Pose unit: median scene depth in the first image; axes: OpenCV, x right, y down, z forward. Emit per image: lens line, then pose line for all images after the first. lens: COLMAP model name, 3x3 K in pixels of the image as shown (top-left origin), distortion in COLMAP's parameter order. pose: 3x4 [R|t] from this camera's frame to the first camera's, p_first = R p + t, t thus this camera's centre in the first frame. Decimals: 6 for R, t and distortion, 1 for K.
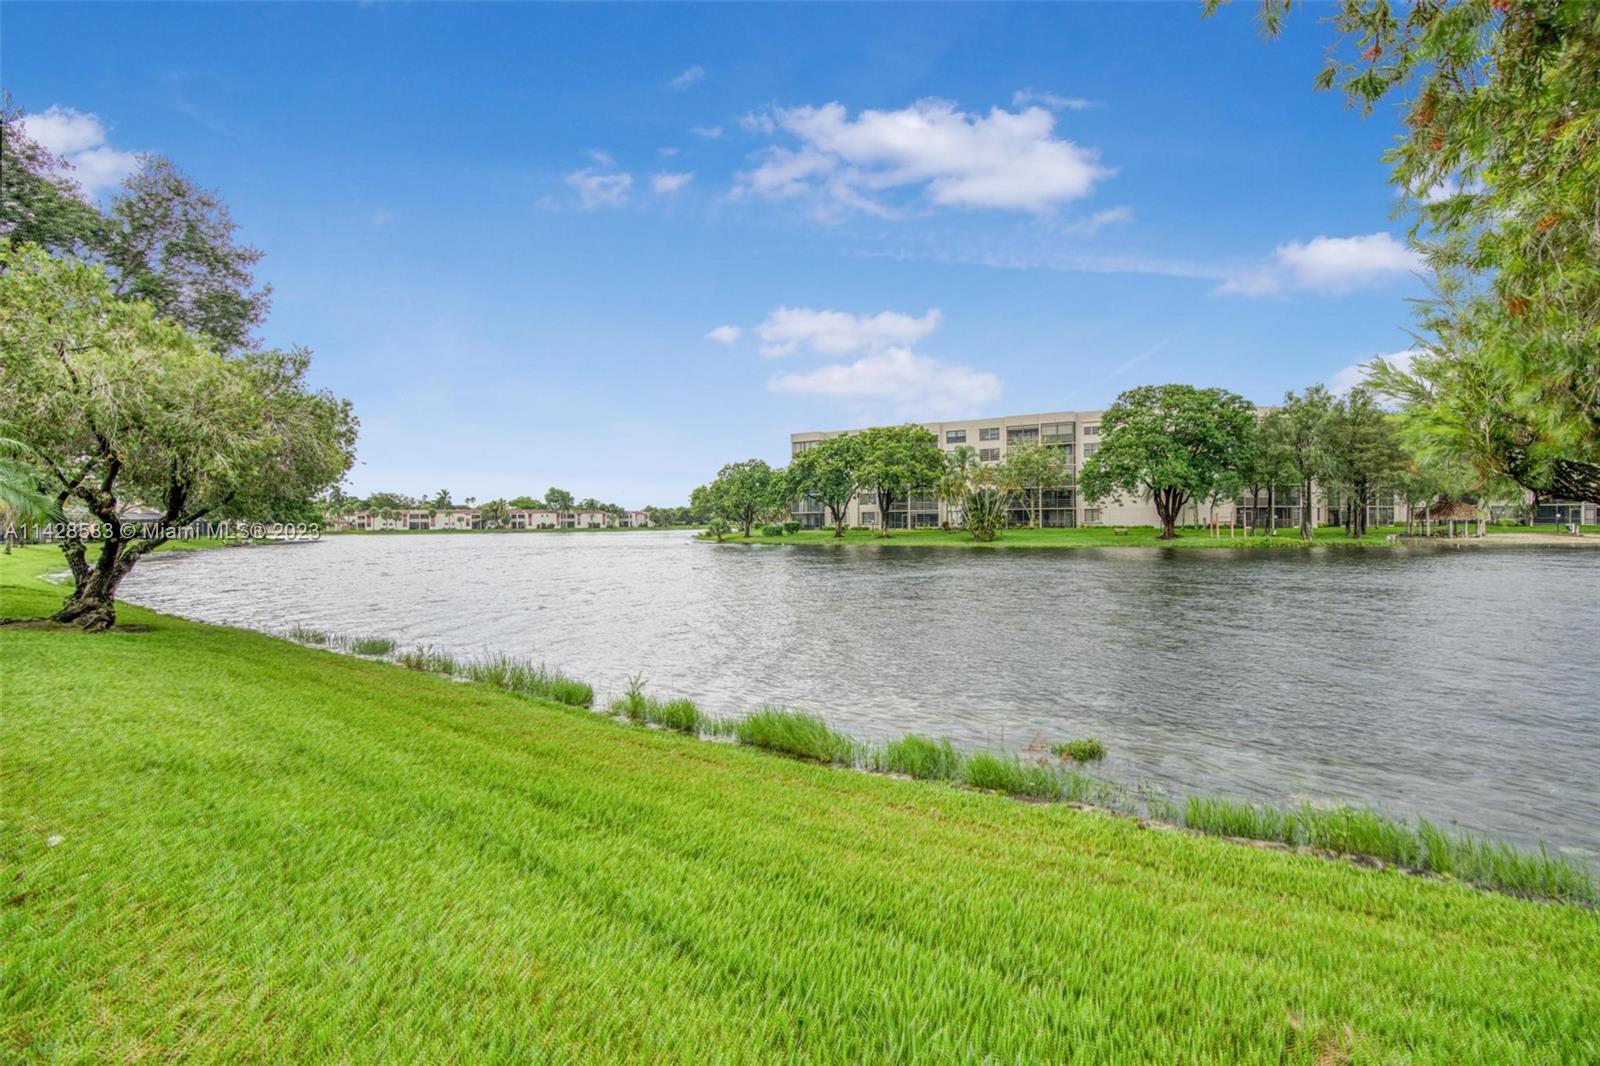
lens RADIAL K [[739.9, 0, 811.9], [0, 739.9, 541.3], [0, 0, 1]] dist [-0.027663, 0.008384]
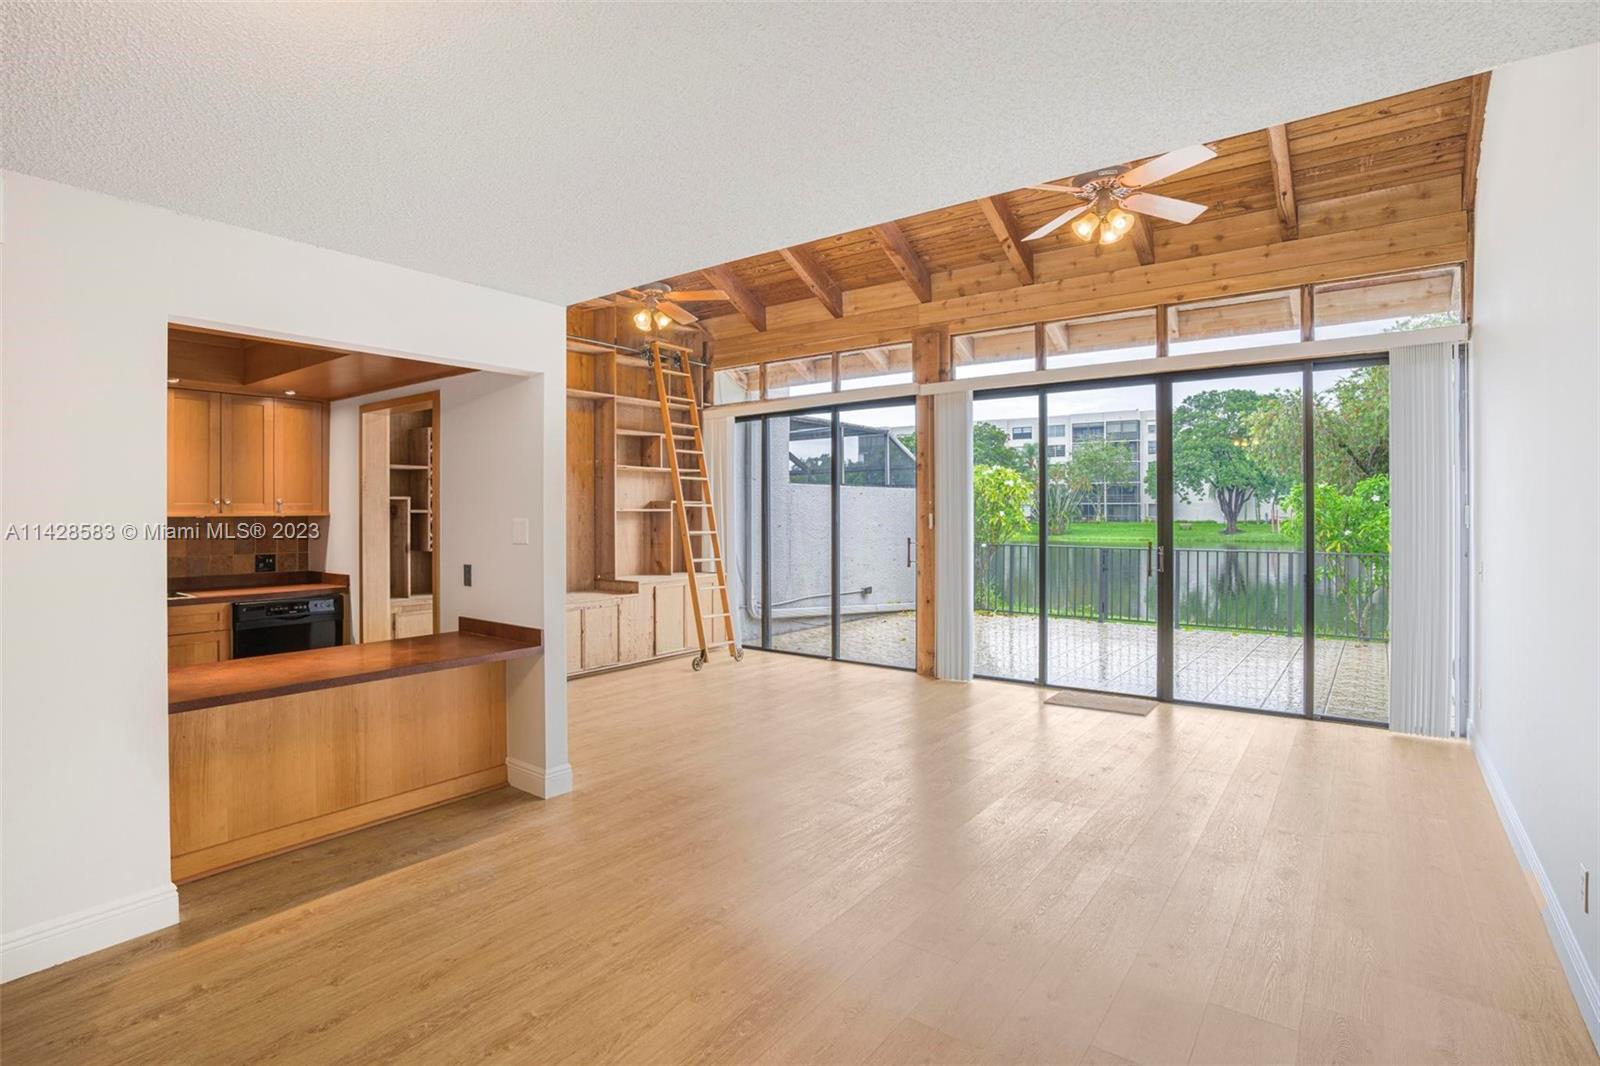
lens RADIAL K [[786.0, 0, 810.9], [0, 786.0, 518.8], [0, 0, 1]] dist [-0.027161, 0.004402]
pose [[0.999213, 0.008035, -0.038846, -0.066402], [-0.008670, 0.999831, -0.016205, -0.001390], [0.038709, 0.016529, 0.999114, -0.126142]]
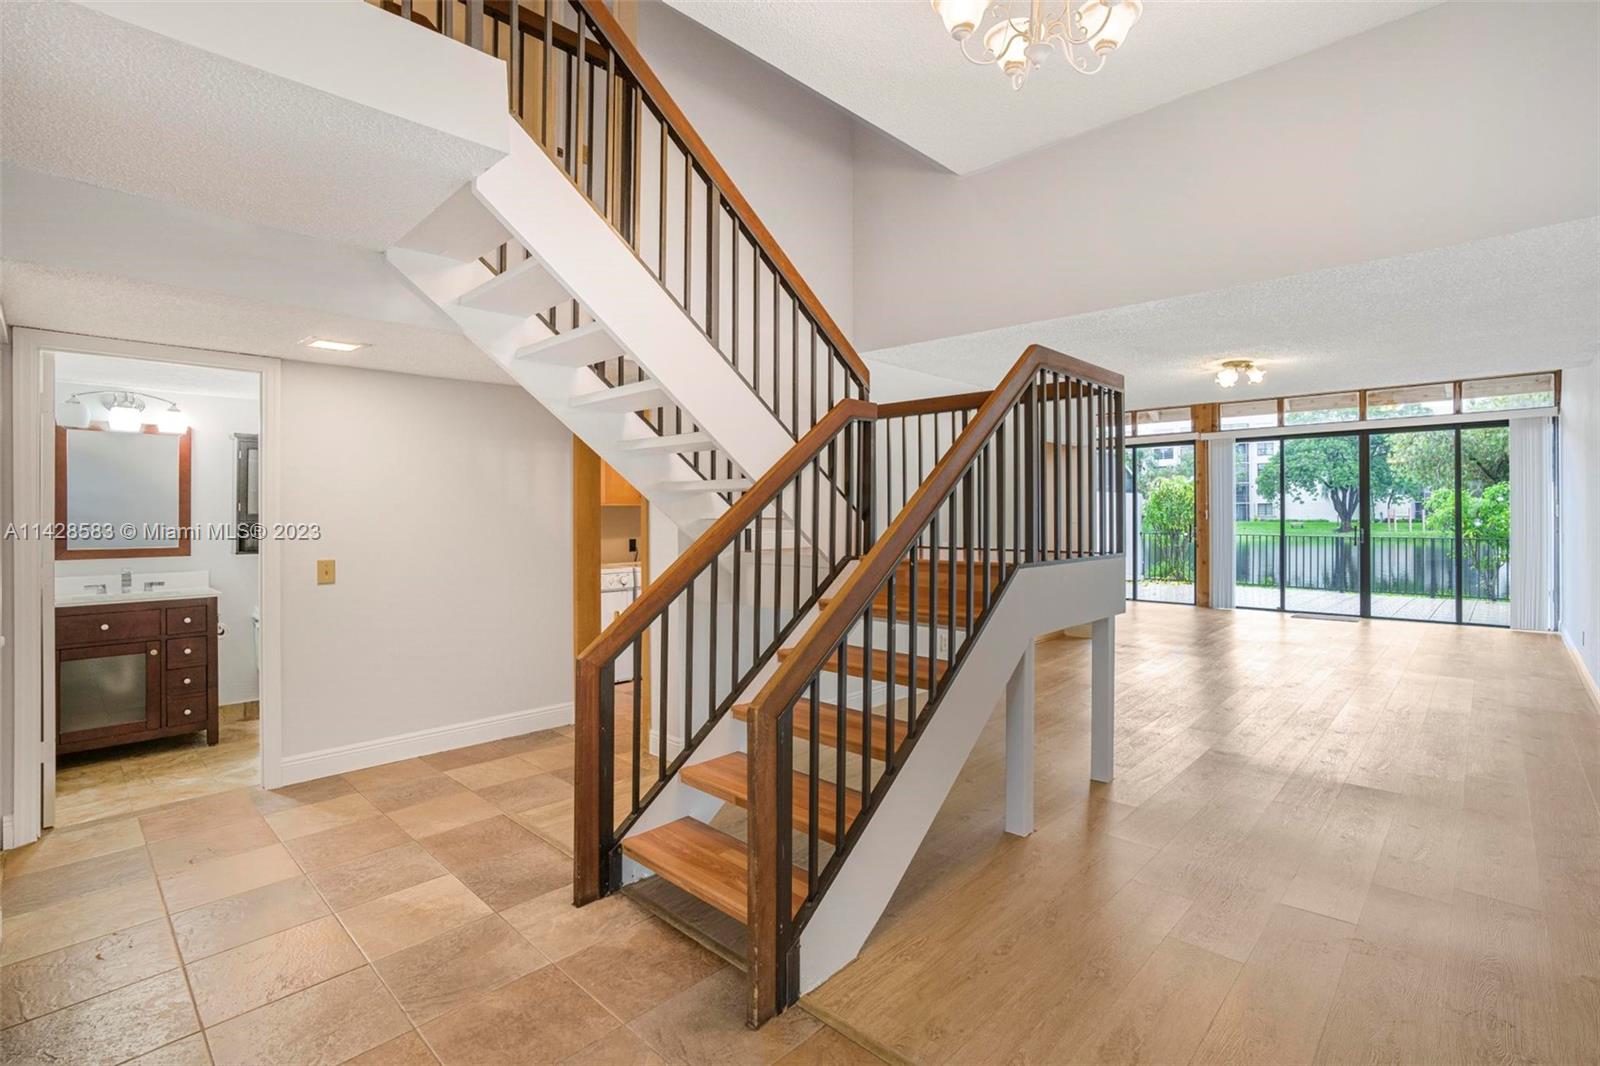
lens RADIAL K [[739.9, 0, 794.7], [0, 739.9, 515.7], [0, 0, 1]] dist [-0.027663, 0.008384]
pose [[0.983654, 0.007165, -0.179925, -0.112525], [-0.010703, 0.999768, -0.018698, 0.001202], [0.179749, 0.020318, 0.983503, -0.194877]]
